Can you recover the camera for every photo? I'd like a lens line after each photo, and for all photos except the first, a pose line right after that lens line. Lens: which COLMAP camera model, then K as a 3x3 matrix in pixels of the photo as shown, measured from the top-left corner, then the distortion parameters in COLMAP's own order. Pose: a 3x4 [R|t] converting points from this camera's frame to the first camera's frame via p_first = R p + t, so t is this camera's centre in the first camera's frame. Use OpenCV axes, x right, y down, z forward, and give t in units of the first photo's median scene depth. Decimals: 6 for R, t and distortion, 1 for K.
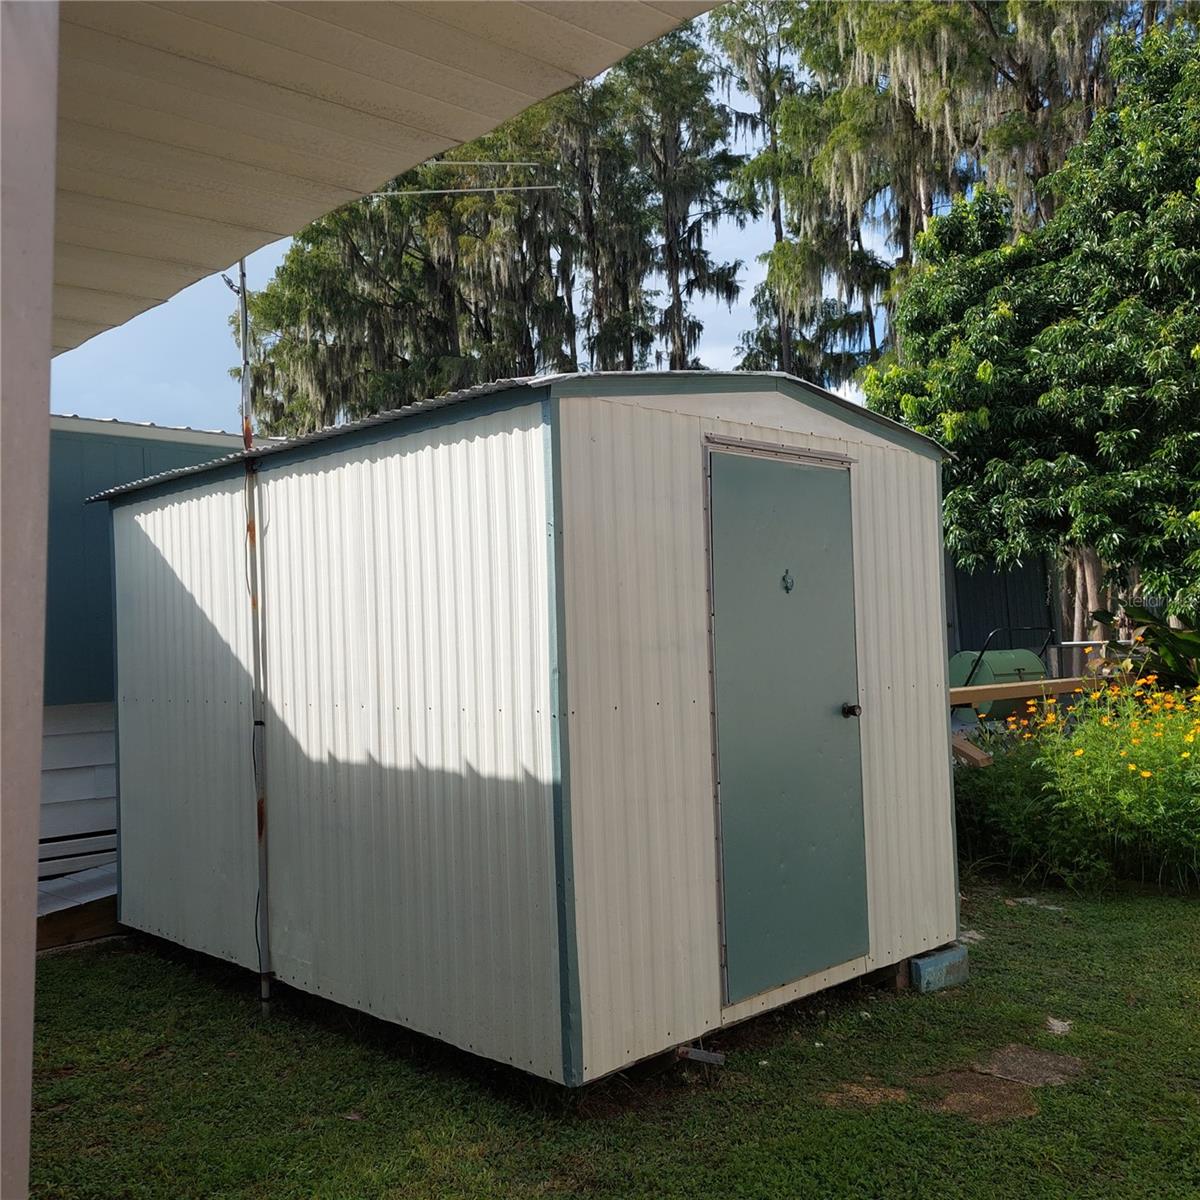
lens RADIAL K [[1113.5, 0, 600.0], [0, 1113.5, 600.0], [0, 0, 1]] dist [0.076908, -0.021036]
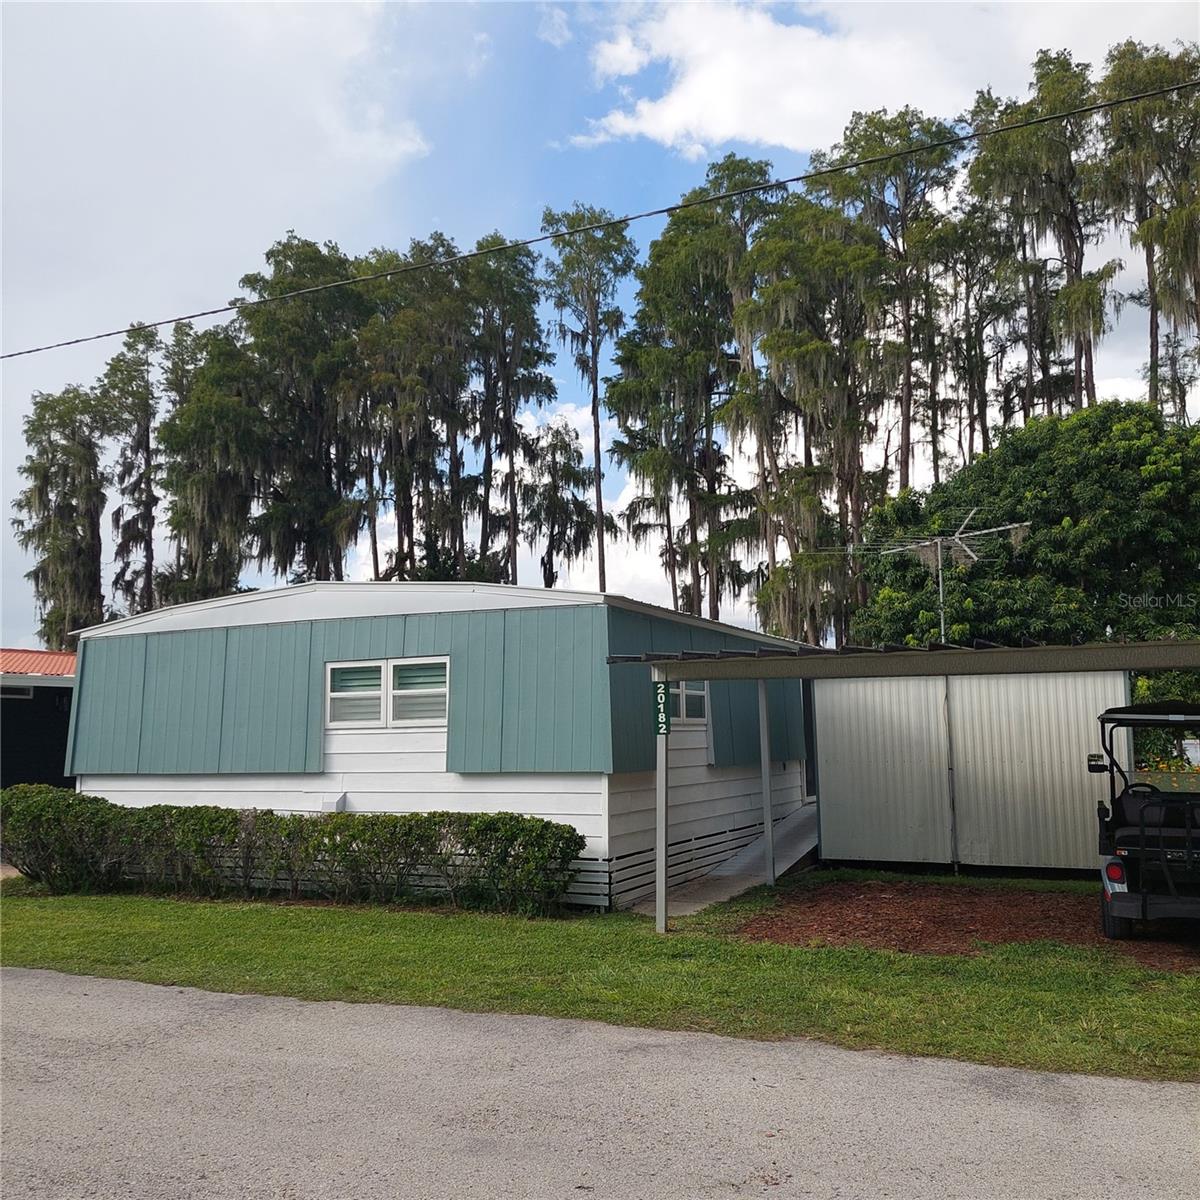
lens RADIAL K [[1113.5, 0, 600.0], [0, 1113.5, 600.0], [0, 0, 1]] dist [0.076908, -0.021036]
pose [[0.938219, 0.061797, 0.340478, -1.162177], [-0.027411, 0.994105, -0.104898, 0.006835], [-0.344953, 0.089085, 0.934383, -0.728356]]
